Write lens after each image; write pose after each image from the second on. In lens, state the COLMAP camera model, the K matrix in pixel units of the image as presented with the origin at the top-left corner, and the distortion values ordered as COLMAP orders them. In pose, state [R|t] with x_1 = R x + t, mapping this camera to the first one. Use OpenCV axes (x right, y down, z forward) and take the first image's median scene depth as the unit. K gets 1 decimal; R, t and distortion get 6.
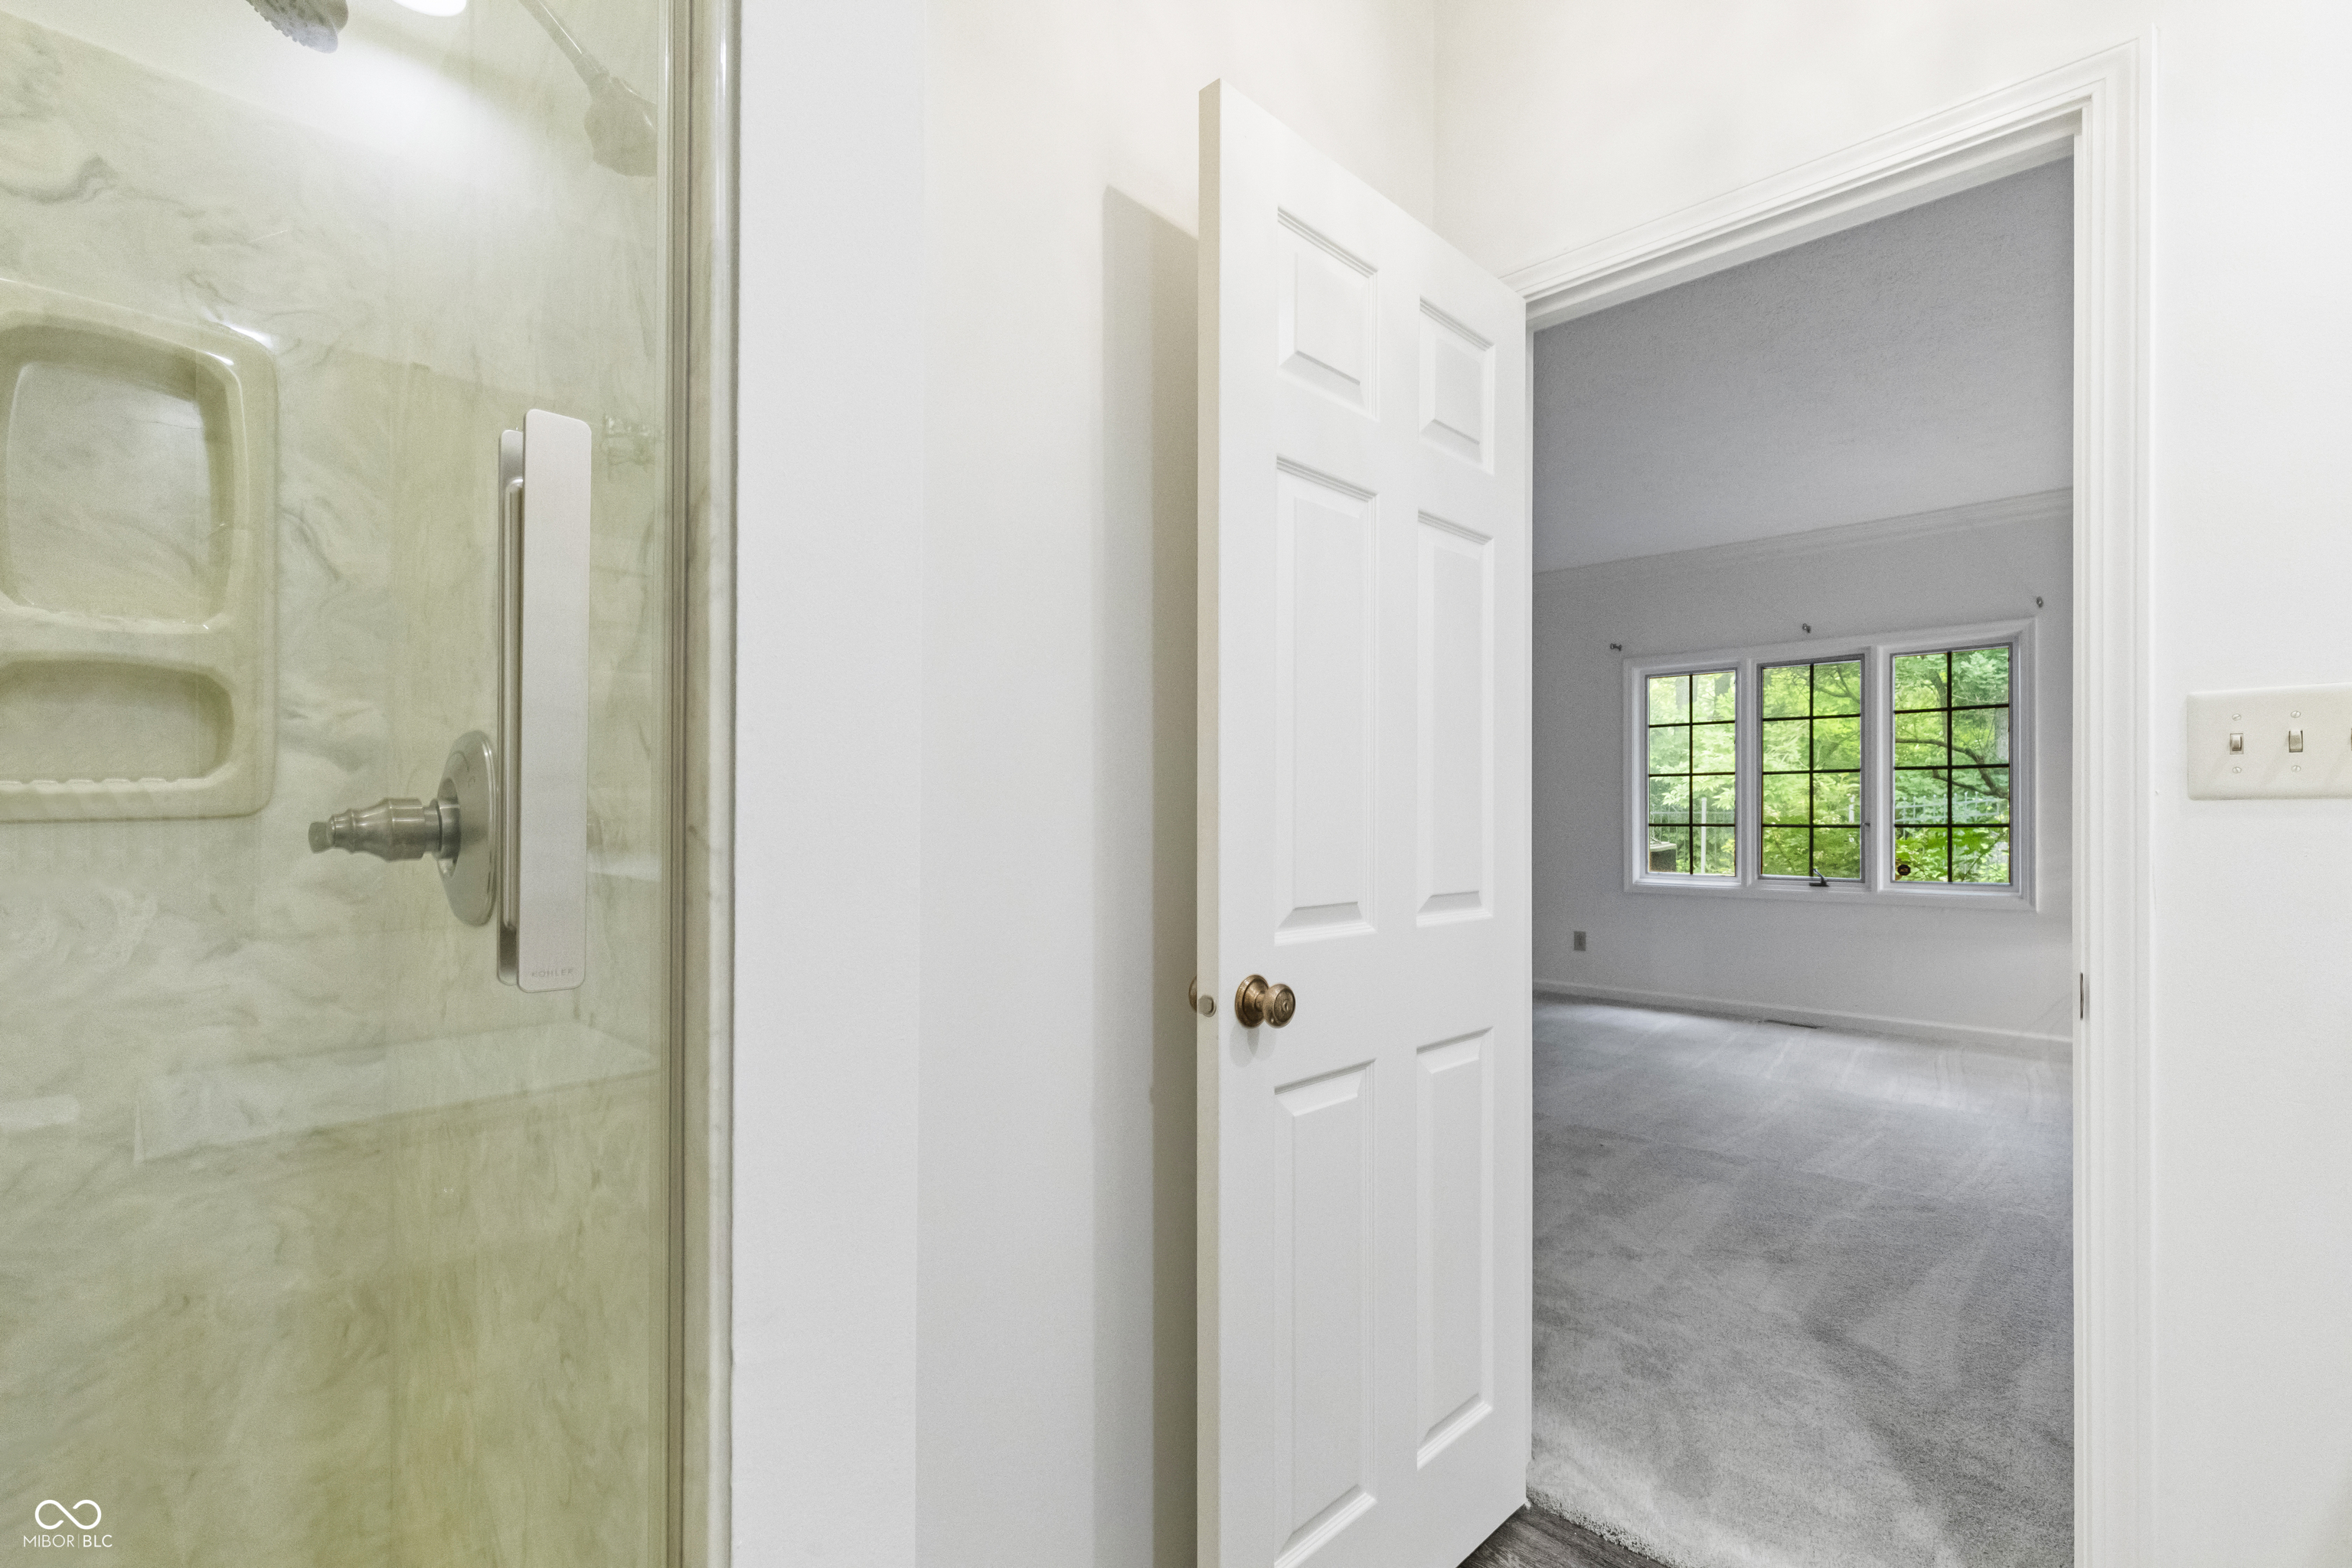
lens RADIAL K [[1063.1, 0, 1190.8], [0, 1063.1, 807.9], [0, 0, 1]] dist [0.006231, -0.000915]
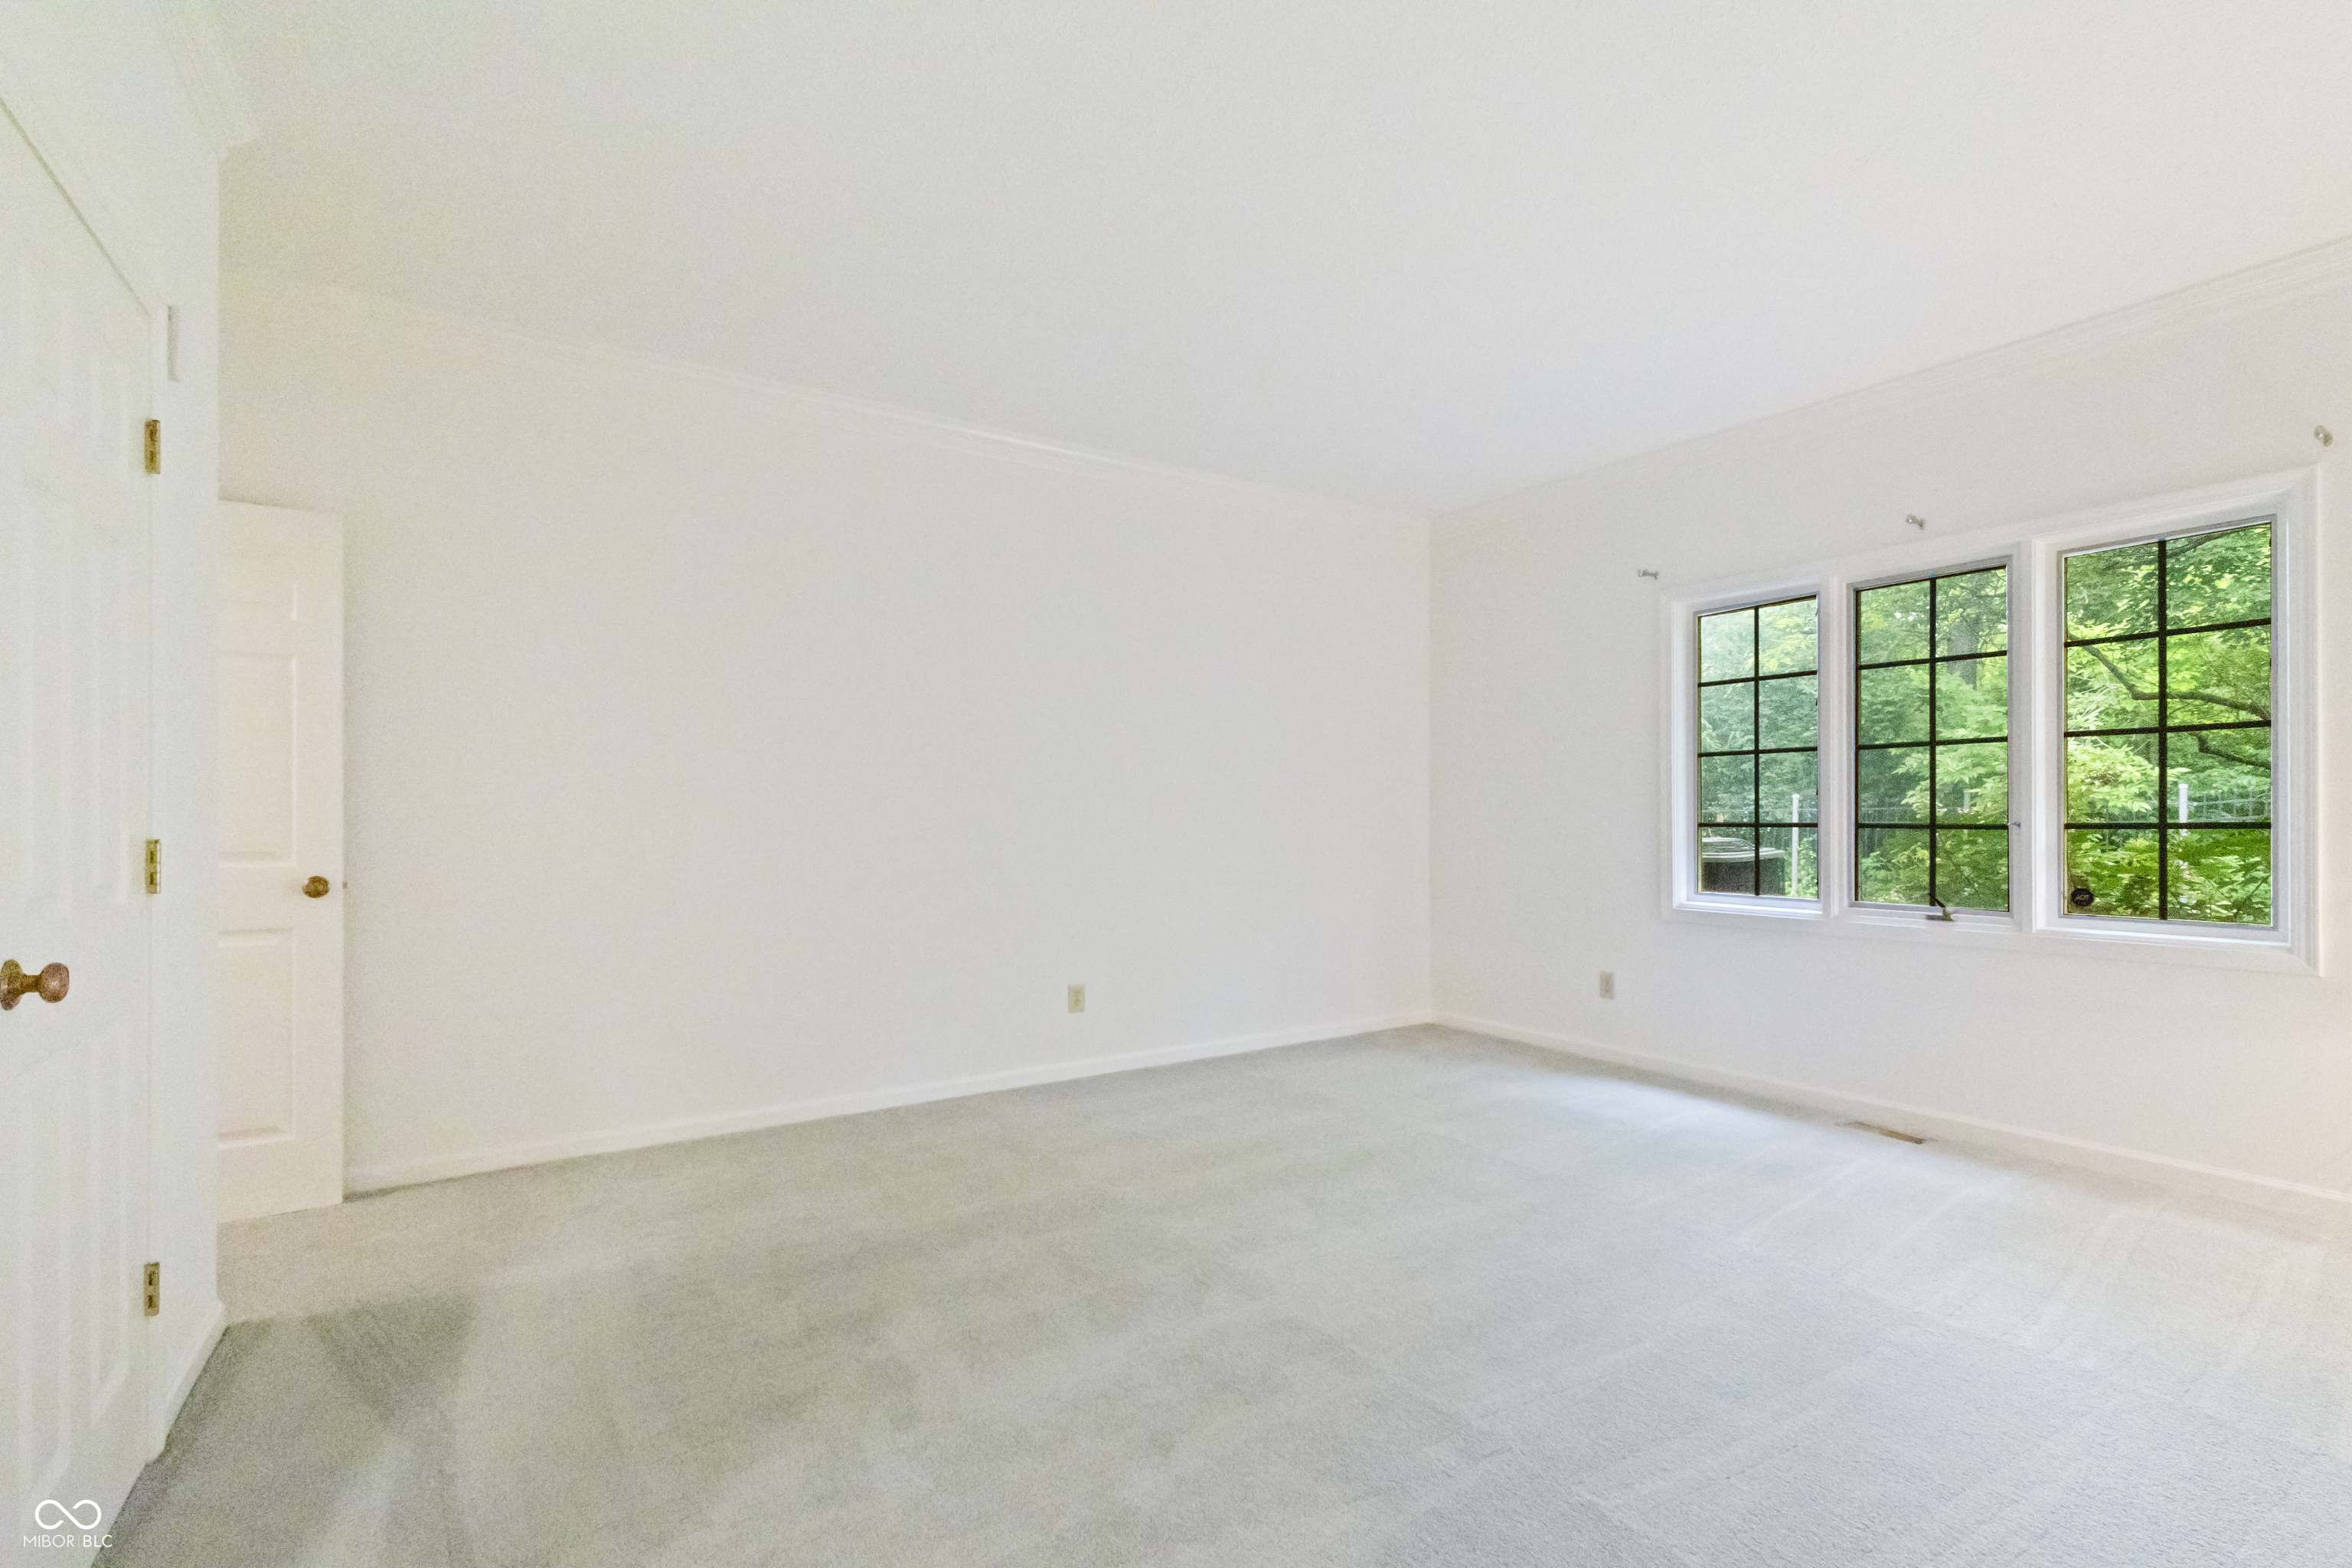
lens RADIAL K [[1063.1, 0, 1190.3], [0, 1063.1, 808.0], [0, 0, 1]] dist [0.006231, -0.000915]
pose [[0.971982, -0.002683, -0.235038, 0.303140], [0.002632, 0.999996, -0.000528, 0.004846], [0.235039, -0.000106, 0.971986, 0.267433]]
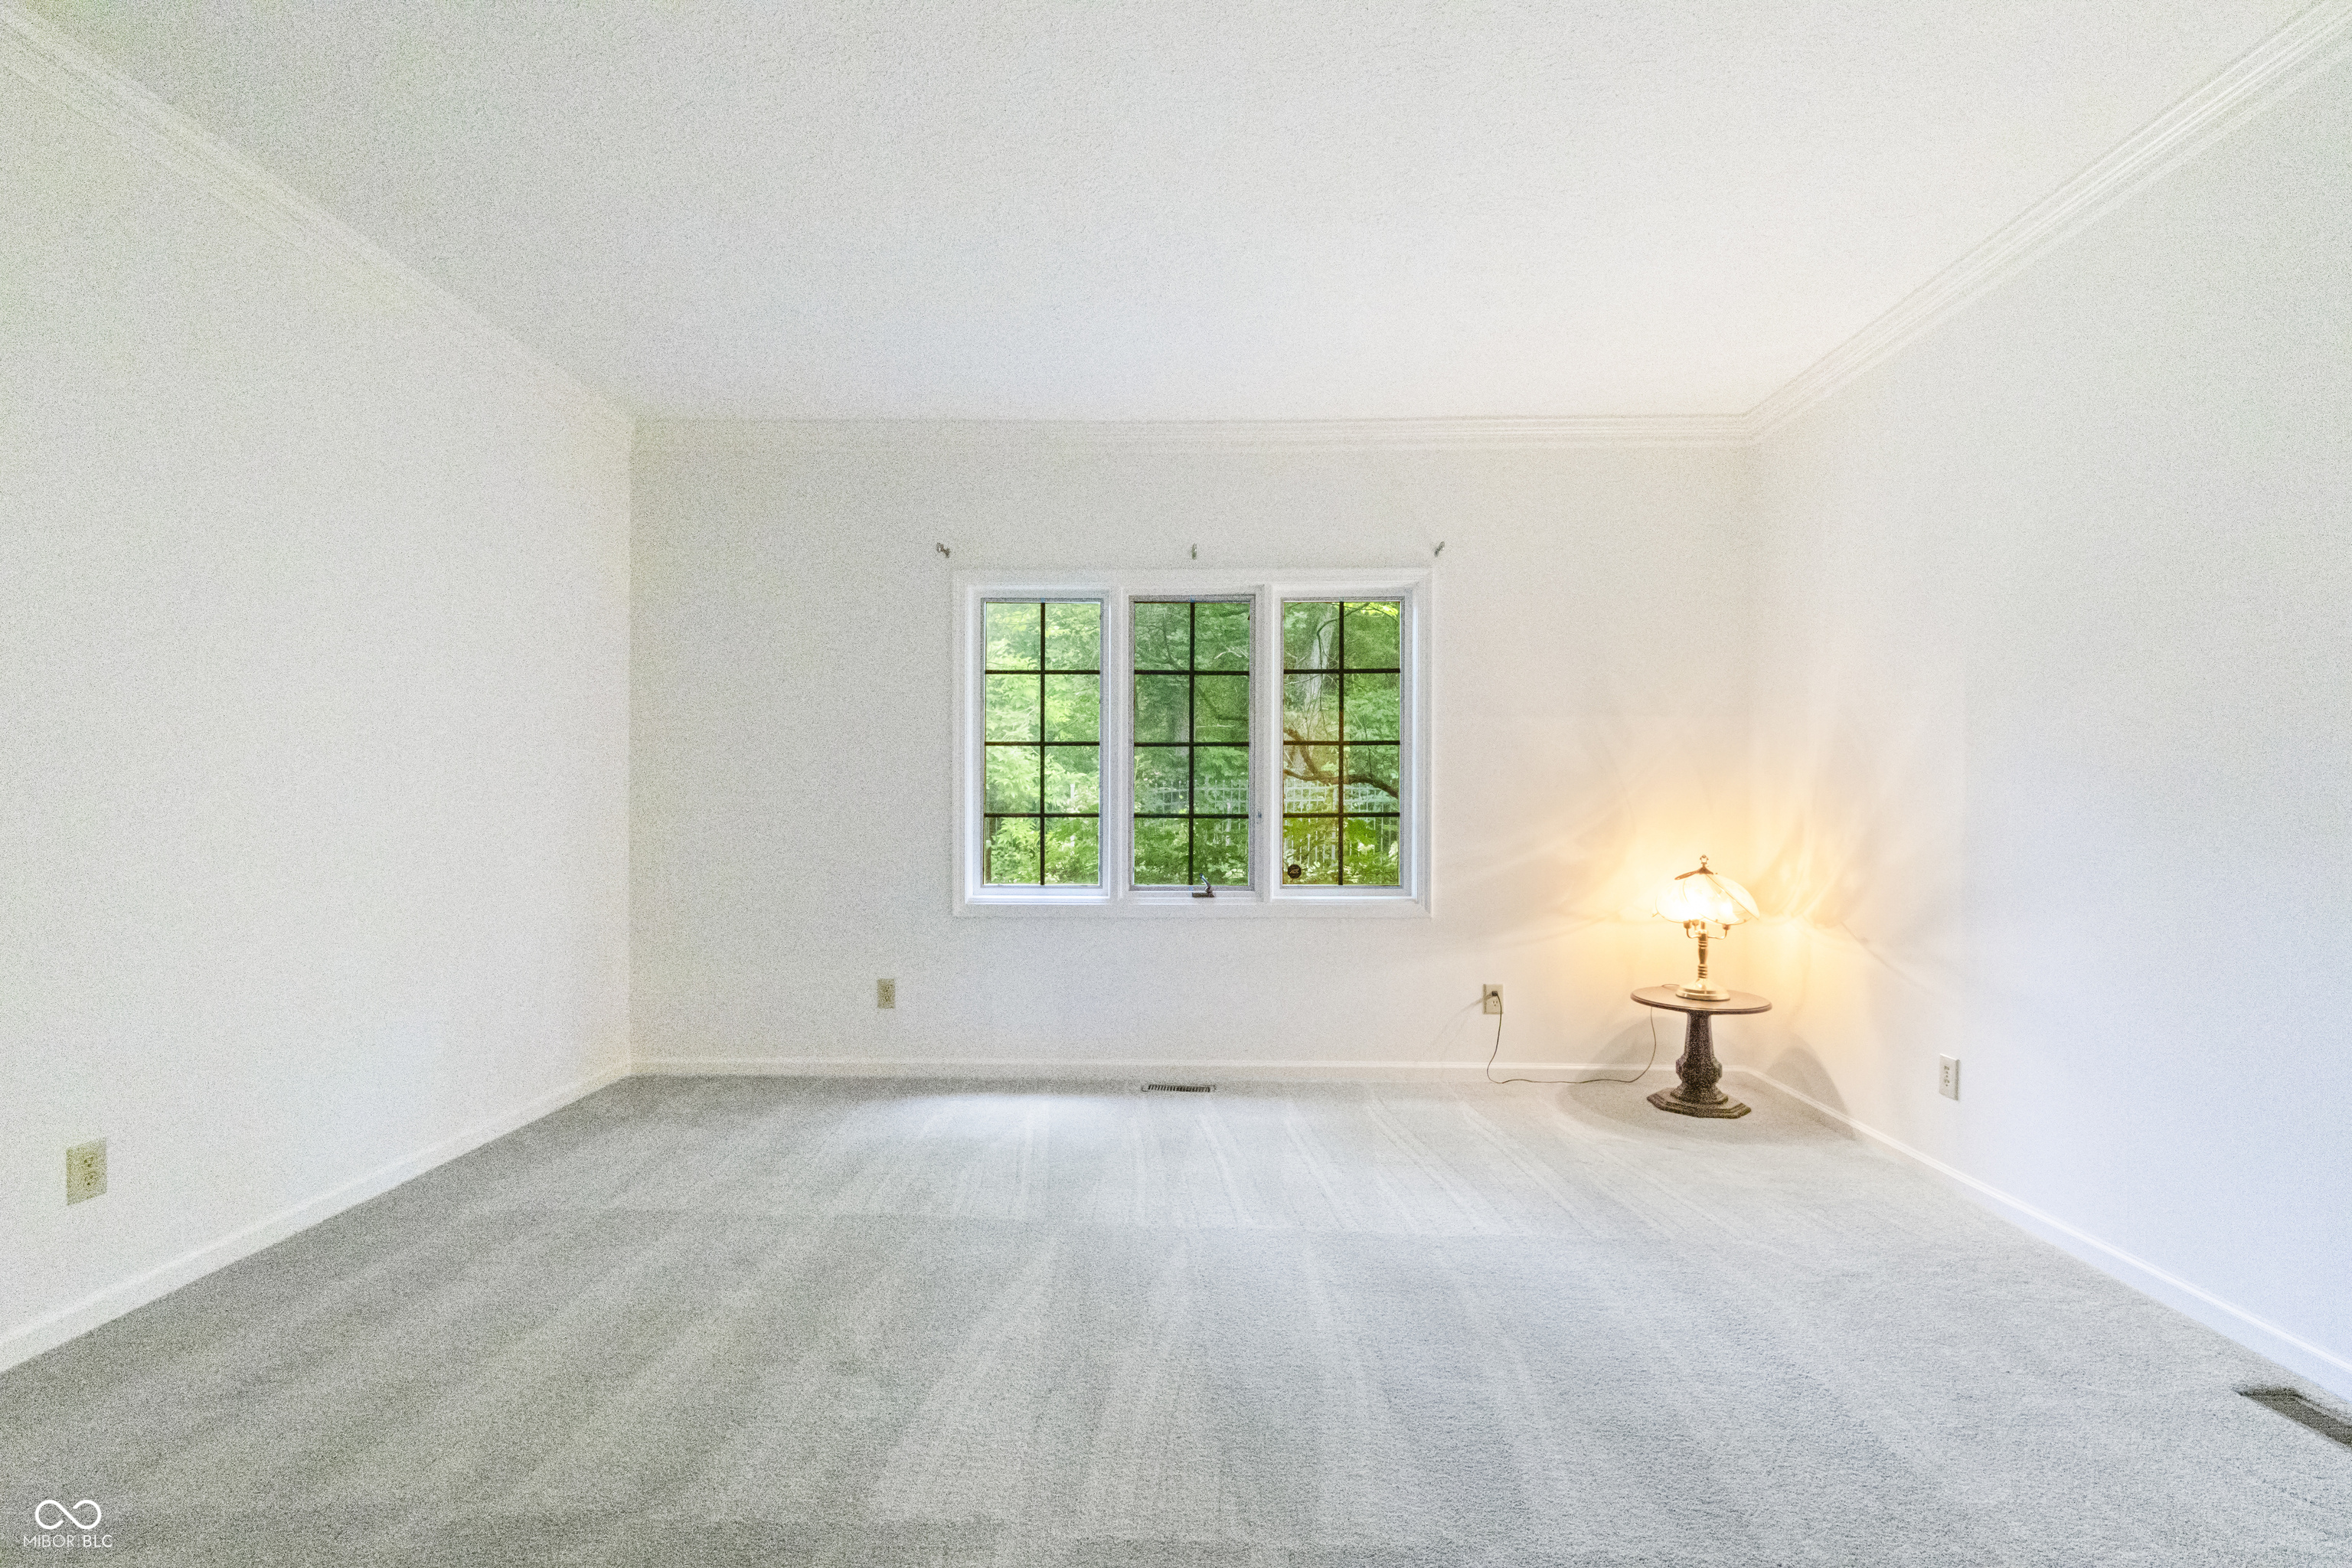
lens RADIAL K [[1063.1, 0, 1176.7], [0, 1063.1, 814.3], [0, 0, 1]] dist [0.006231, -0.000915]
pose [[0.754765, -0.004543, 0.655980, 0.081482], [-0.005904, 0.999888, 0.013717, 0.004732], [-0.655969, -0.014226, 0.754654, 0.449327]]
